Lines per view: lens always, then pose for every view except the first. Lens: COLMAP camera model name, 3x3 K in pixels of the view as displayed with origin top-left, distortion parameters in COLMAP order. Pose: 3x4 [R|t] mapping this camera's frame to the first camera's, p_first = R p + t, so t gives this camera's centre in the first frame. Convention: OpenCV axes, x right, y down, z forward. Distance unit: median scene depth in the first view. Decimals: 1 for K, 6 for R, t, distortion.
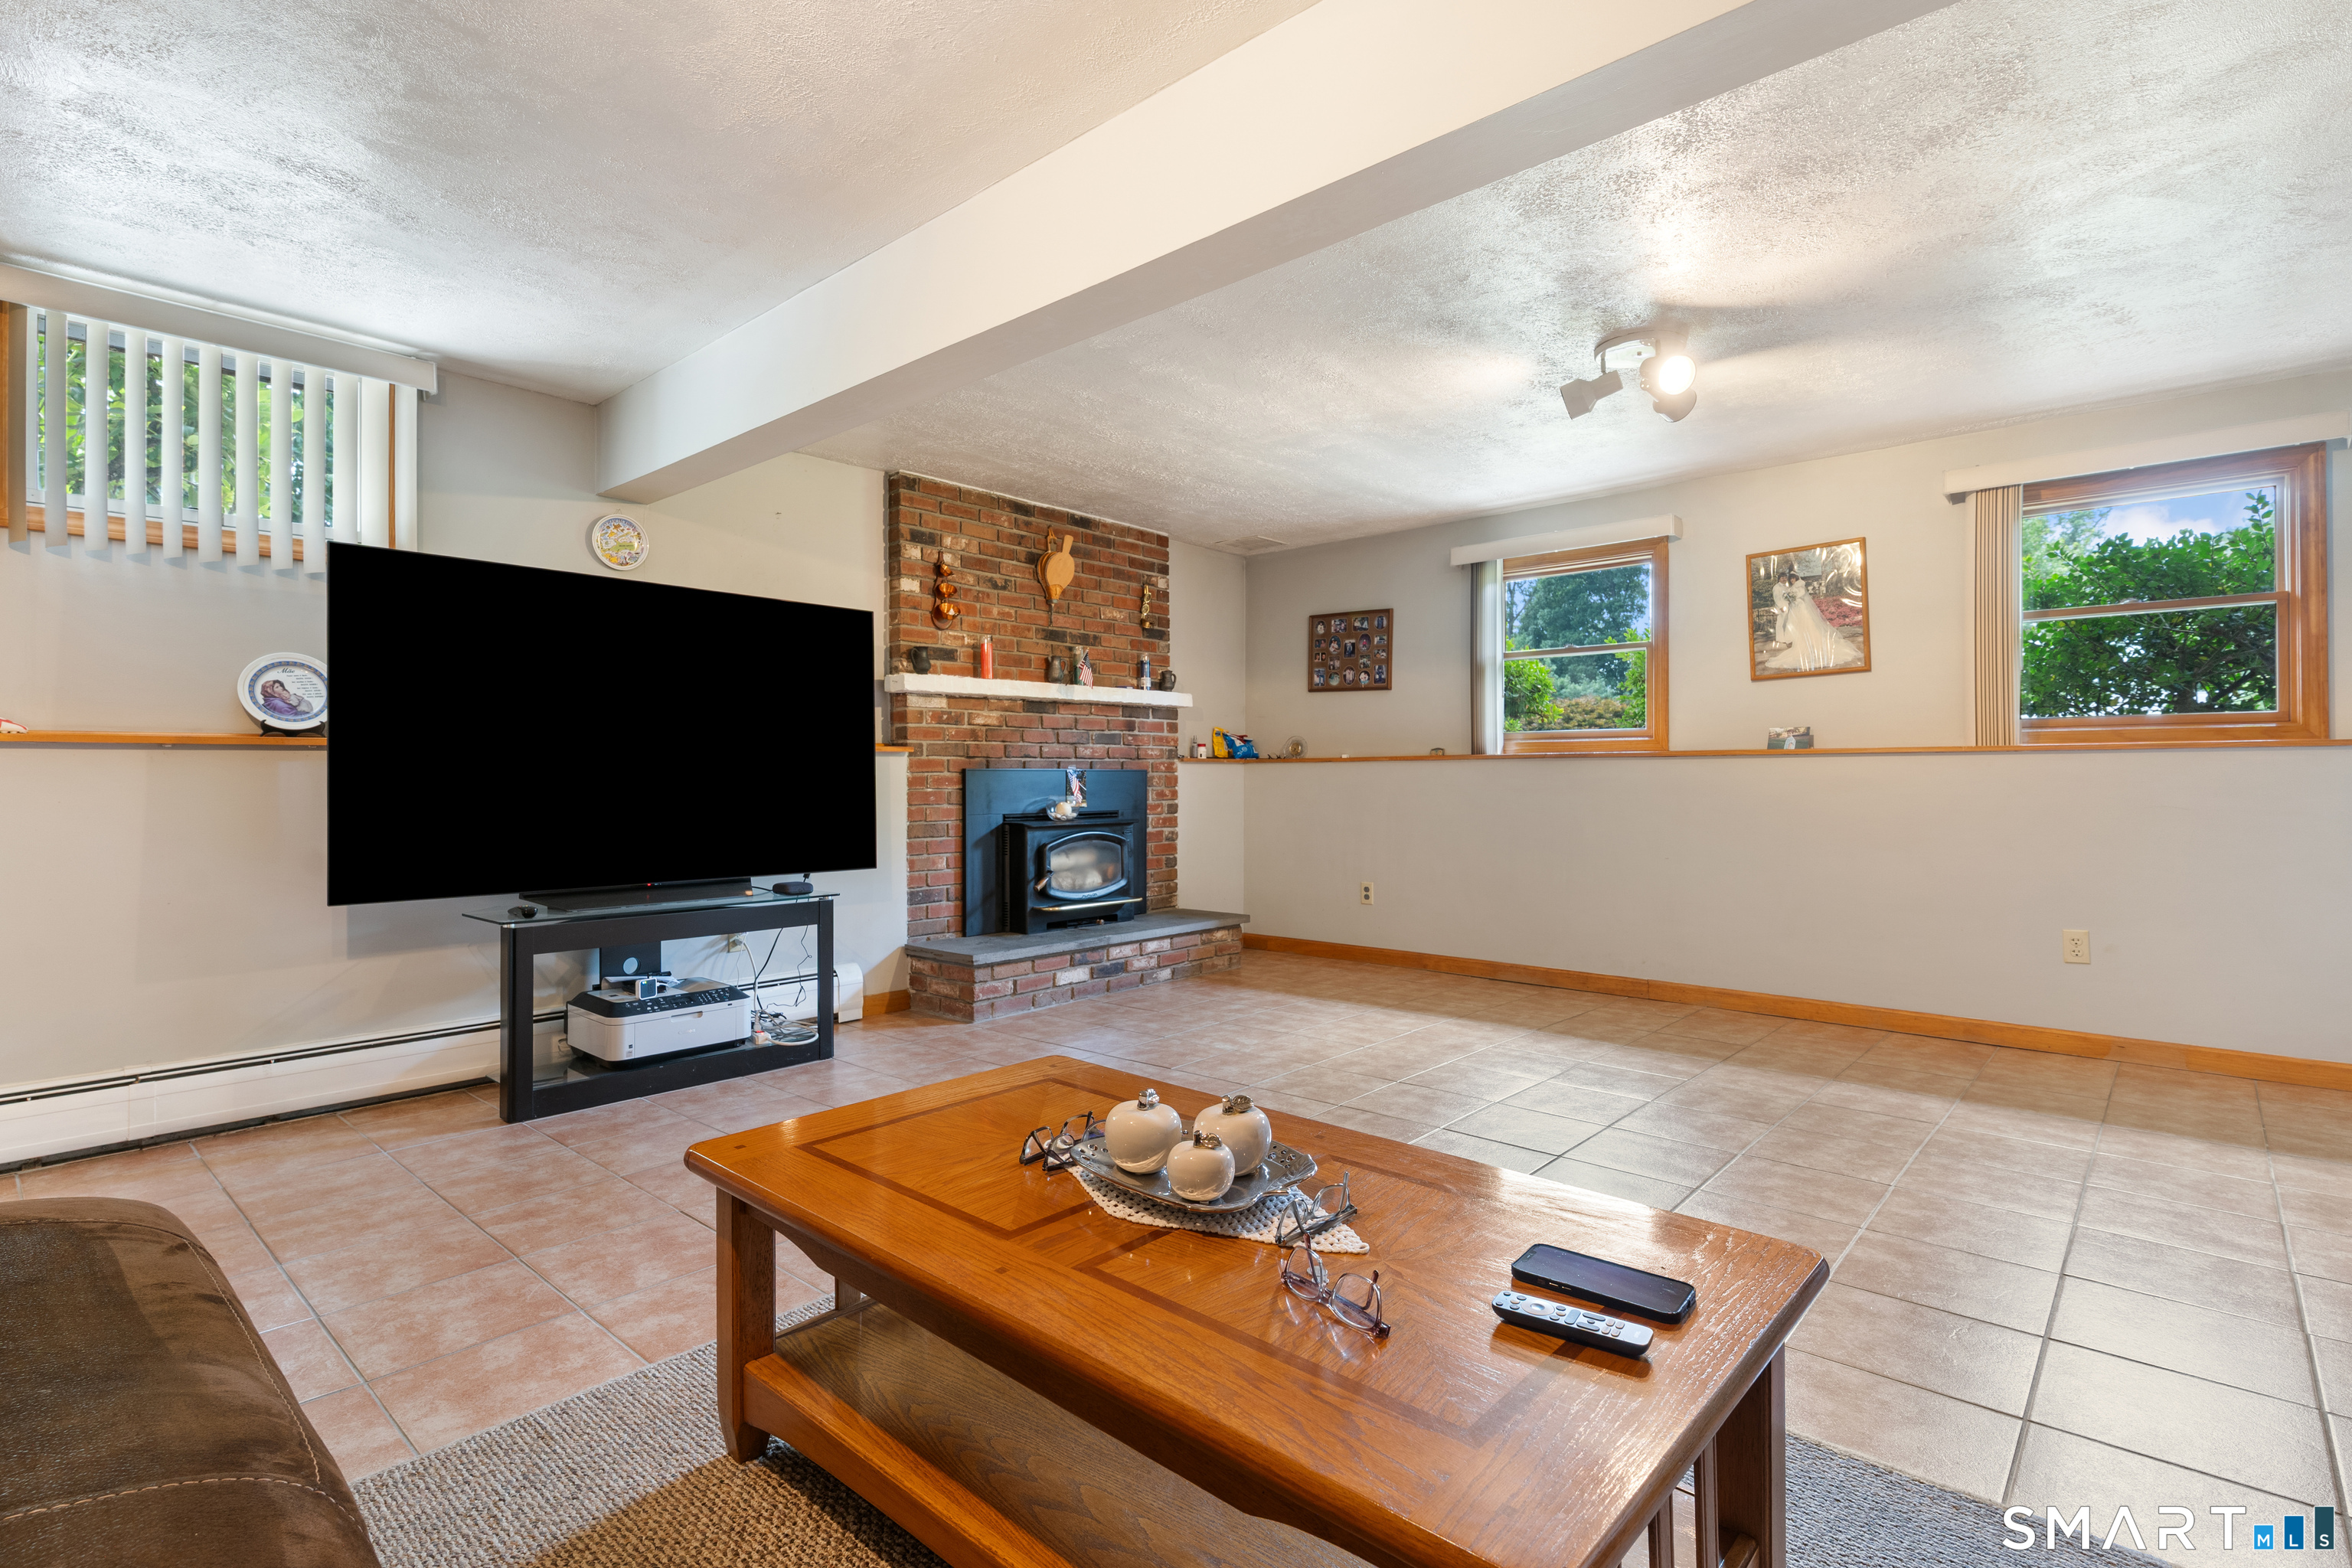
lens RADIAL K [[1129.9, 0, 1155.9], [0, 1129.9, 772.4], [0, 0, 1]] dist [0.002150, 0.000204]
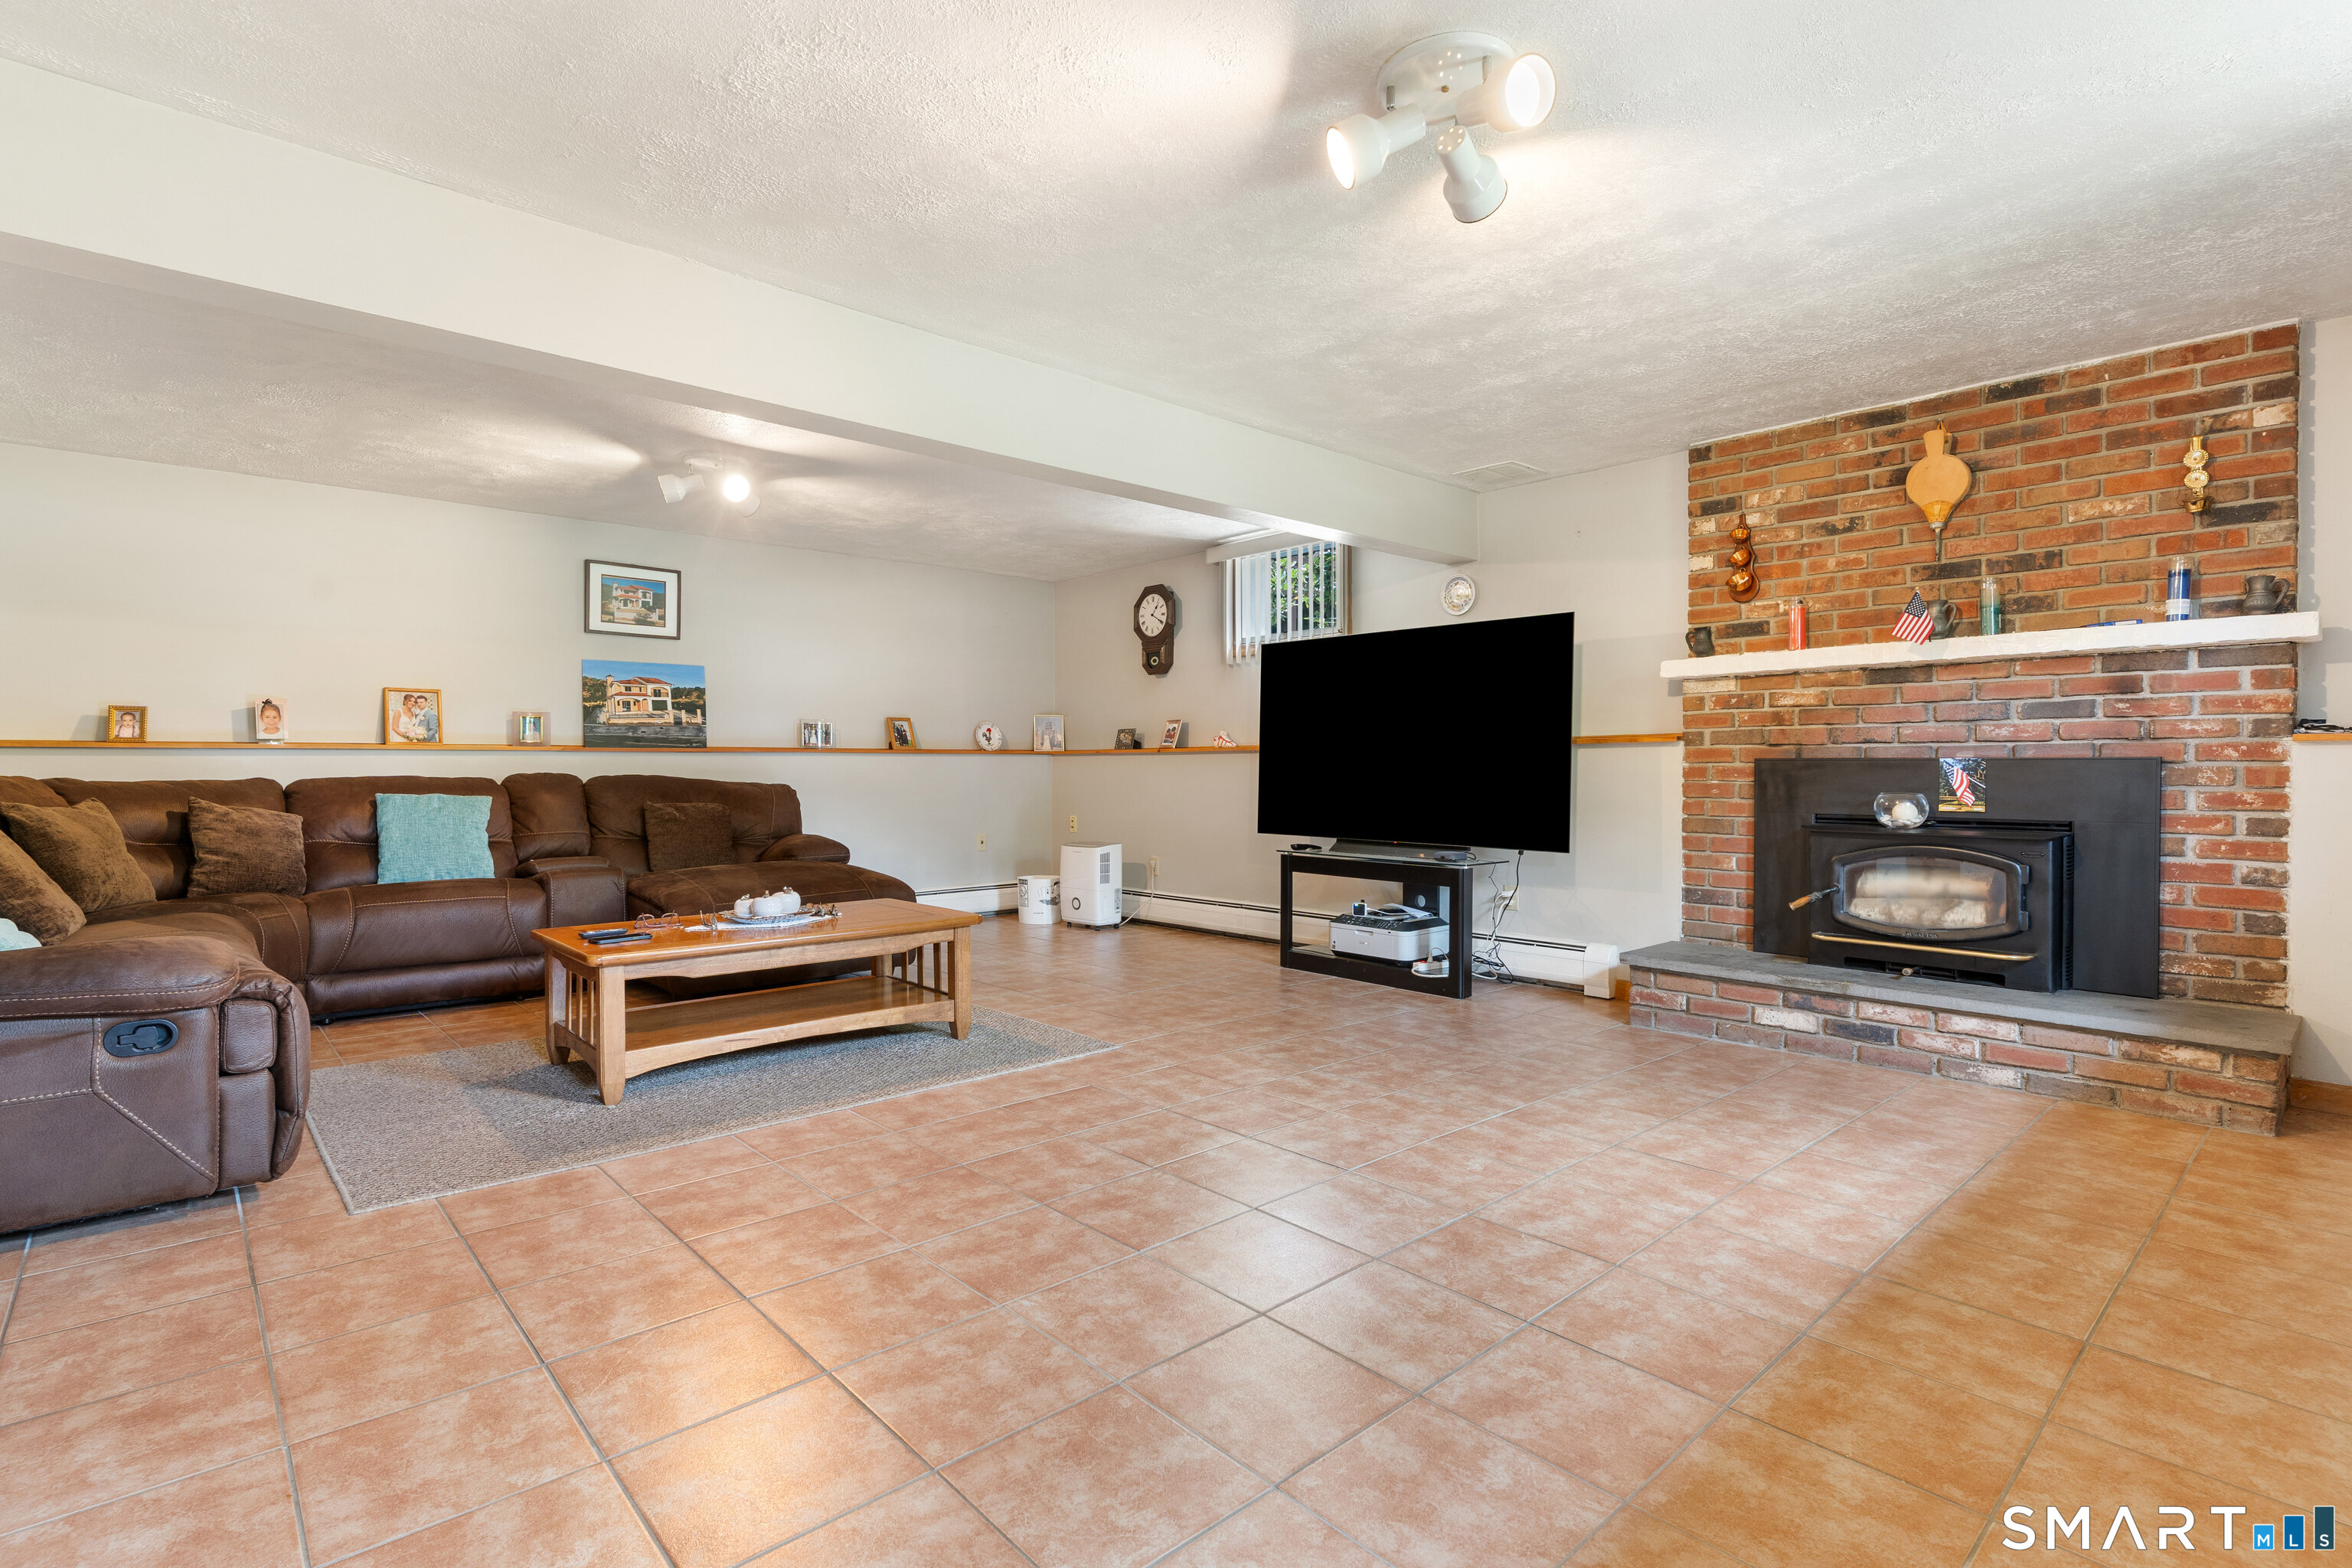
lens RADIAL K [[1129.9, 0, 1158.0], [0, 1129.9, 778.6], [0, 0, 1]] dist [0.002150, 0.000204]
pose [[-0.100618, 0.010686, -0.994868, 0.718887], [0.001350, 0.999943, 0.010604, 0.002325], [0.994924, -0.000276, -0.100626, 0.610185]]
